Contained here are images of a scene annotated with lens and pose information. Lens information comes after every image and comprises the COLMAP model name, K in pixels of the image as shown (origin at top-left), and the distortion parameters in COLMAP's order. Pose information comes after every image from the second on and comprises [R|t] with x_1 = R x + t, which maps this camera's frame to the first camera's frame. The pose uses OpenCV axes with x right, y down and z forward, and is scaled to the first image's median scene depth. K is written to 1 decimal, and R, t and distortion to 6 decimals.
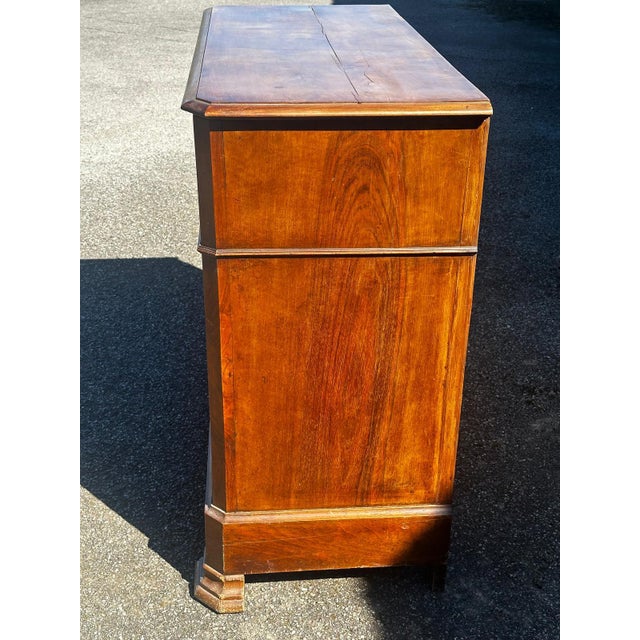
lens RADIAL K [[896.5, 0, 311.9], [0, 896.5, 322.4], [0, 0, 1]] dist [0.156958, -0.155139]
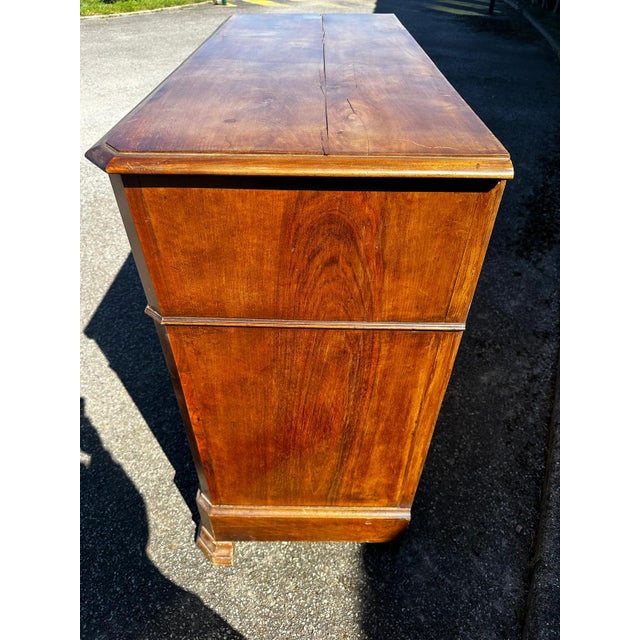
lens RADIAL K [[454.1, 0, 313.3], [0, 454.1, 320.1], [0, 0, 1]] dist [0.106323, -0.194429]
pose [[0.996104, 0.054679, -0.069187, 0.066386], [-0.036200, 0.968949, 0.244596, -0.180289], [0.080413, -0.241139, 0.967153, 0.543951]]
